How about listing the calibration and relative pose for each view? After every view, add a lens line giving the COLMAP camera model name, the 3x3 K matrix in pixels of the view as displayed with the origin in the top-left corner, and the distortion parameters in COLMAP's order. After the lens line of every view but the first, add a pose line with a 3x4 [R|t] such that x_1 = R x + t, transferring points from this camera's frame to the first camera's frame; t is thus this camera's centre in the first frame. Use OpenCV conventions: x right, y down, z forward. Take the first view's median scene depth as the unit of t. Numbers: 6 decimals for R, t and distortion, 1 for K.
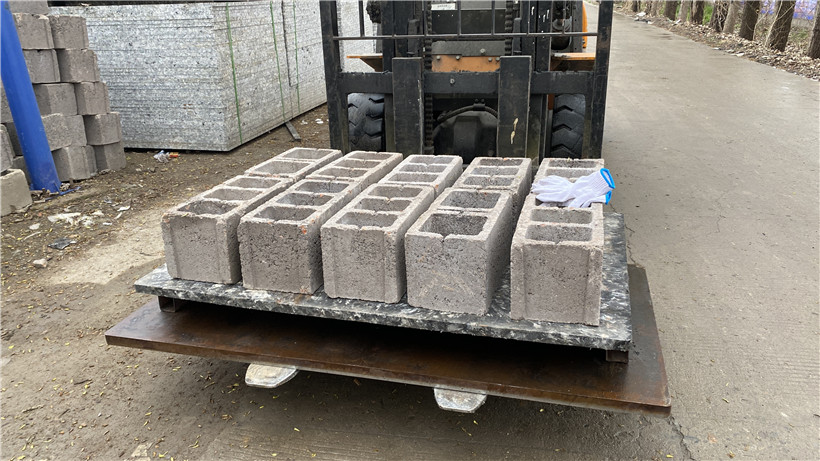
lens RADIAL K [[638.2, 0, 411.9], [0, 638.2, 233.3], [0, 0, 1]] dist [0.036288, -0.047047]
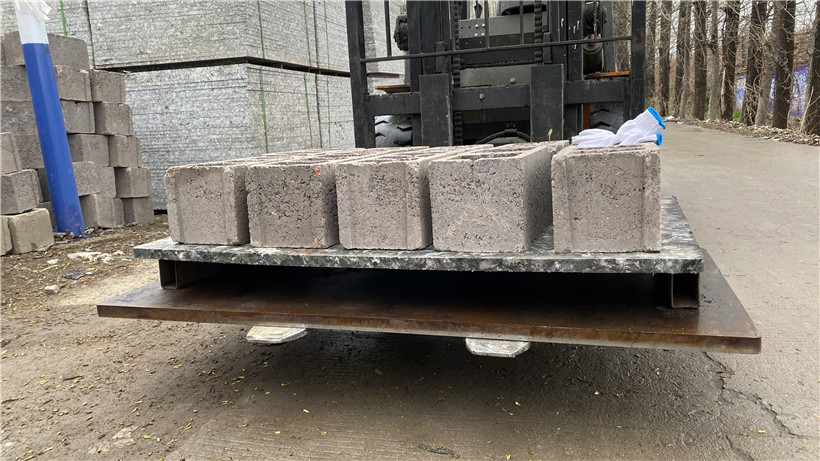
lens RADIAL K [[638.2, 0, 411.9], [0, 638.2, 233.3], [0, 0, 1]] dist [0.036288, -0.047047]
pose [[0.998438, -0.015970, -0.053548, 0.008146], [0.005819, 0.982795, -0.184608, 0.191633], [0.055575, 0.184008, 0.981352, 0.108097]]
